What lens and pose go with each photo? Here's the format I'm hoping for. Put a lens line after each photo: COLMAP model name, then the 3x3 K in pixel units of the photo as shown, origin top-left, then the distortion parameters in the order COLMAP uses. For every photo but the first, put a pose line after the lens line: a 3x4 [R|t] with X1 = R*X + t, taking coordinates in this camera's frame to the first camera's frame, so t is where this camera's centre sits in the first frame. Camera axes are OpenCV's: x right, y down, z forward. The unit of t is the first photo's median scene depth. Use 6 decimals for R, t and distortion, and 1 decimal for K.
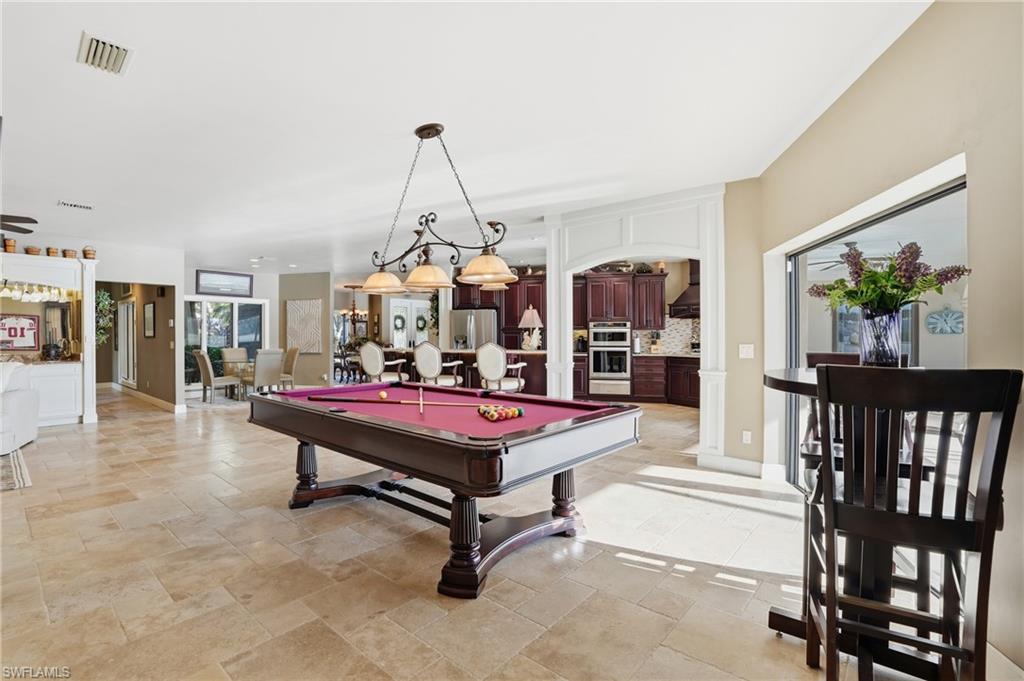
lens RADIAL K [[483.8, 0, 512.0], [0, 483.8, 340.5], [0, 0, 1]] dist [-0.070156, 0.038124]
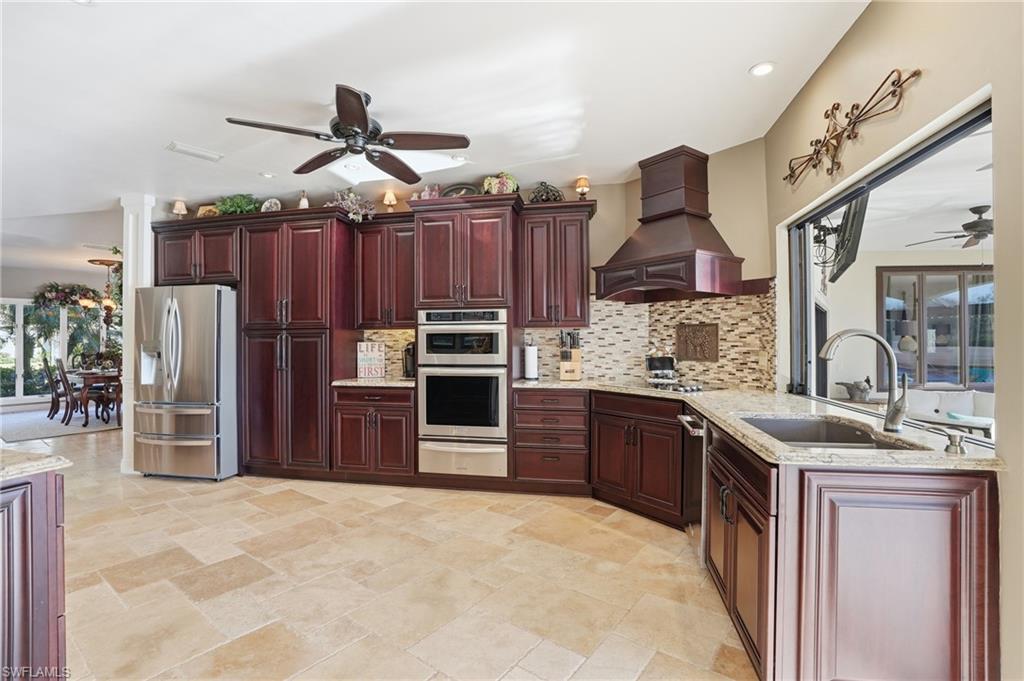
lens RADIAL K [[483.8, 0, 512.0], [0, 483.8, 340.5], [0, 0, 1]] dist [-0.070156, 0.038124]
pose [[0.998009, -0.002105, 0.063032, 0.218513], [0.002965, 0.999904, -0.013562, -0.004285], [-0.062997, 0.013722, 0.997919, 0.556135]]
